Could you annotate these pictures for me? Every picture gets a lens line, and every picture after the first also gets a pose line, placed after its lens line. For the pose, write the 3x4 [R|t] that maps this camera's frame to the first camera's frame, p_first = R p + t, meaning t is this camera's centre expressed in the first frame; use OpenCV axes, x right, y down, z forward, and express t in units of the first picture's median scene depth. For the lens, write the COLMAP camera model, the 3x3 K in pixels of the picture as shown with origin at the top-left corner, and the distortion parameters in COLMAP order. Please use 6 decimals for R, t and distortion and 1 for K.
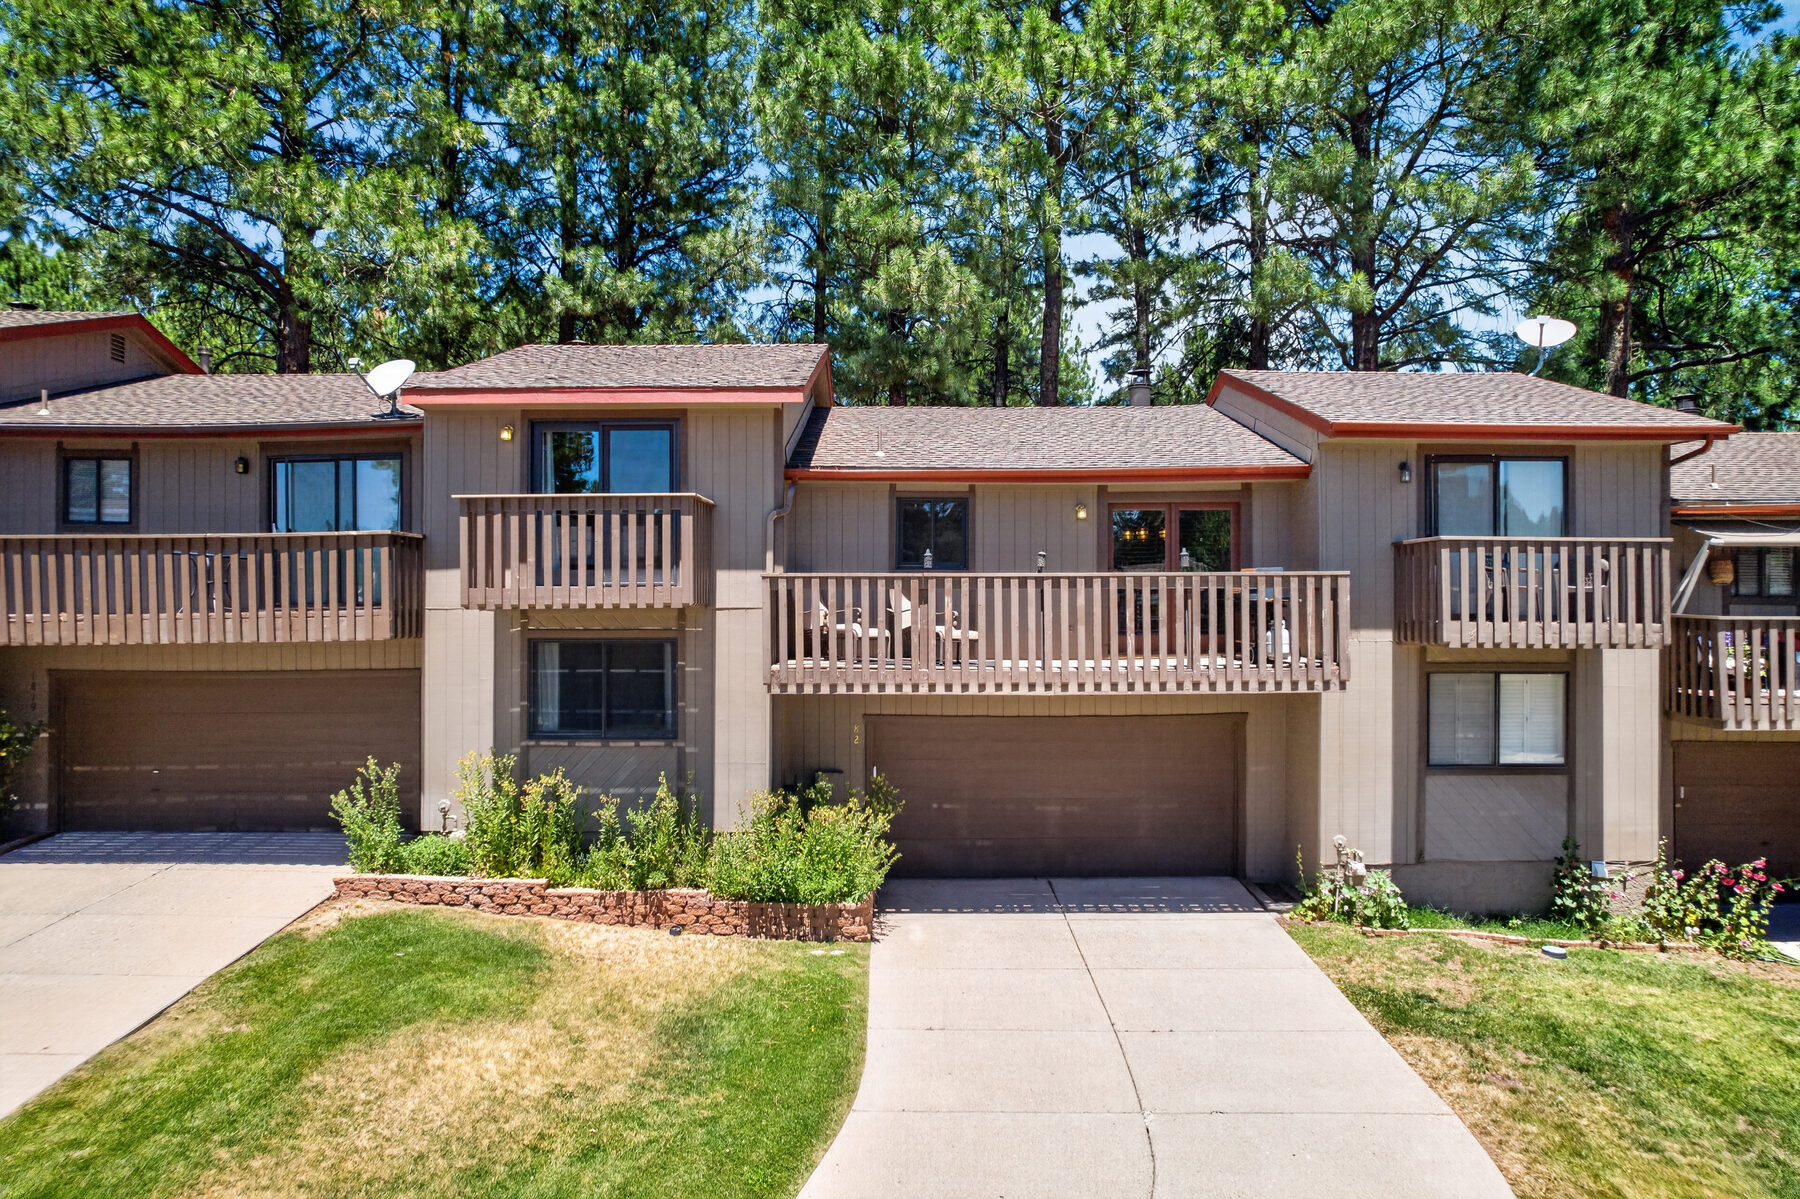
lens RADIAL K [[1130.6, 0, 900.0], [0, 1130.6, 599.5], [0, 0, 1]] dist [-0.017104, -0.001697]
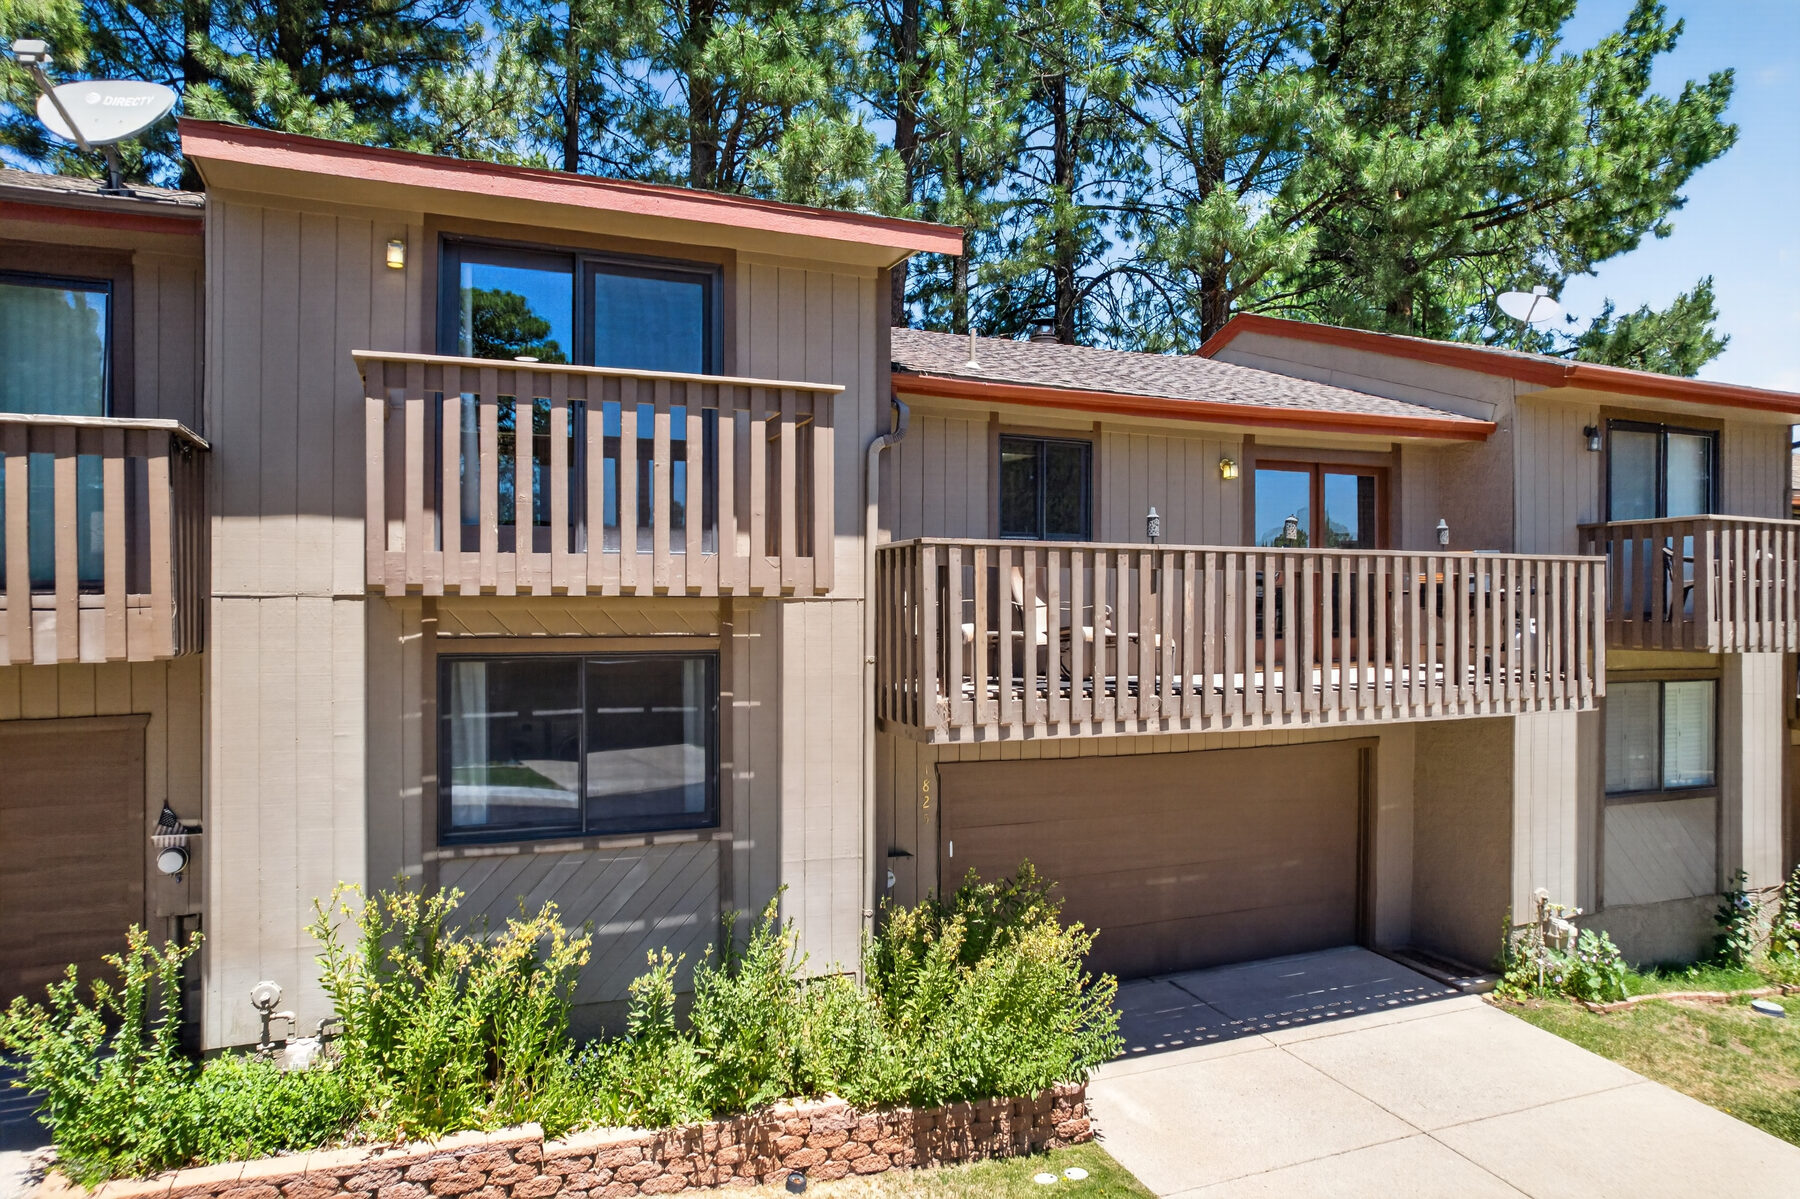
lens RADIAL K [[1154.9, 0, 895.6], [0, 1154.9, 610.4], [0, 0, 1]] dist [-0.073509, 0.070715]
pose [[0.921674, 0.003667, 0.387948, -0.342345], [-0.006935, 0.999951, 0.007024, 0.009706], [-0.387903, -0.009165, 0.921655, 0.436653]]
